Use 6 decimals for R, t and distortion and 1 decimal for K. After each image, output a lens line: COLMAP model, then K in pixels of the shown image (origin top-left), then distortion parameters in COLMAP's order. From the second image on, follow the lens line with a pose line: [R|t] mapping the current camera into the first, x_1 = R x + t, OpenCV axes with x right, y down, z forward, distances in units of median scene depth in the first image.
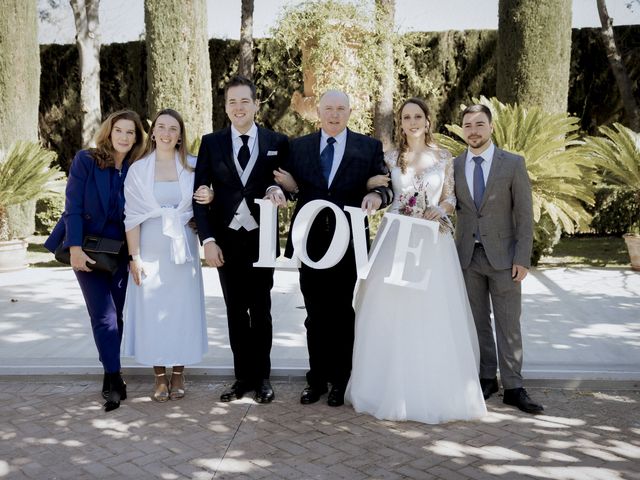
lens RADIAL K [[793.9, 0, 320.8], [0, 793.9, 247.2], [0, 0, 1]] dist [0.018284, -0.005102]
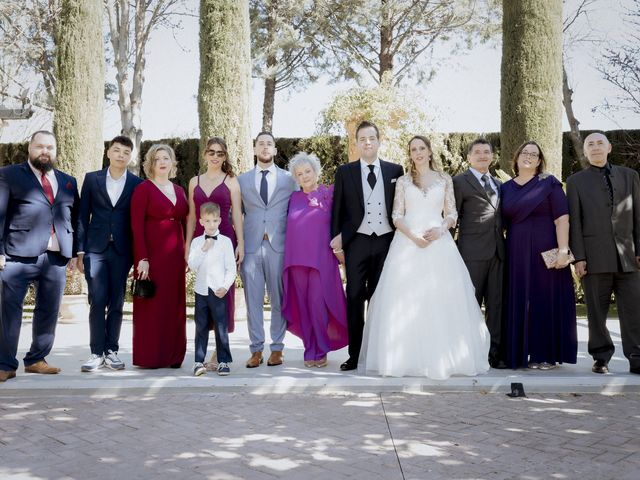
lens RADIAL K [[693.0, 0, 322.9], [0, 693.0, 241.6], [0, 0, 1]] dist [0.001715, 0.007318]
pose [[0.998555, 0.004510, 0.053542, -0.095931], [0.002984, 0.990278, -0.139072, 0.046936], [-0.053649, 0.139031, 0.988834, 0.020172]]
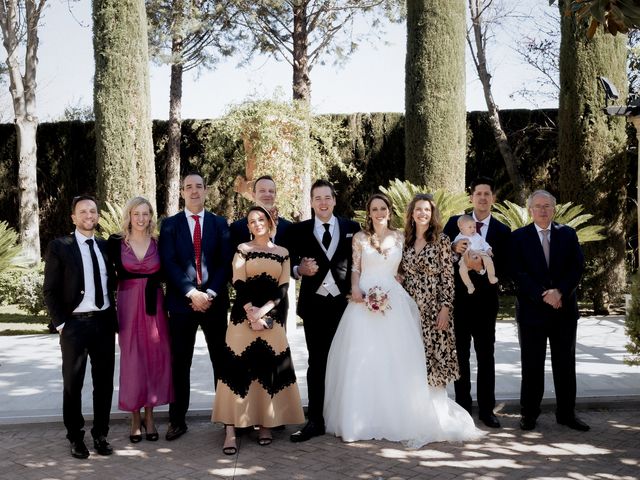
lens RADIAL K [[793.9, 0, 320.8], [0, 793.9, 247.2], [0, 0, 1]] dist [0.018284, -0.005102]
pose [[0.992019, -0.018113, 0.124780, -0.050413], [0.027929, 0.996611, -0.077372, 0.000309], [-0.122956, 0.080239, 0.989163, -0.128282]]
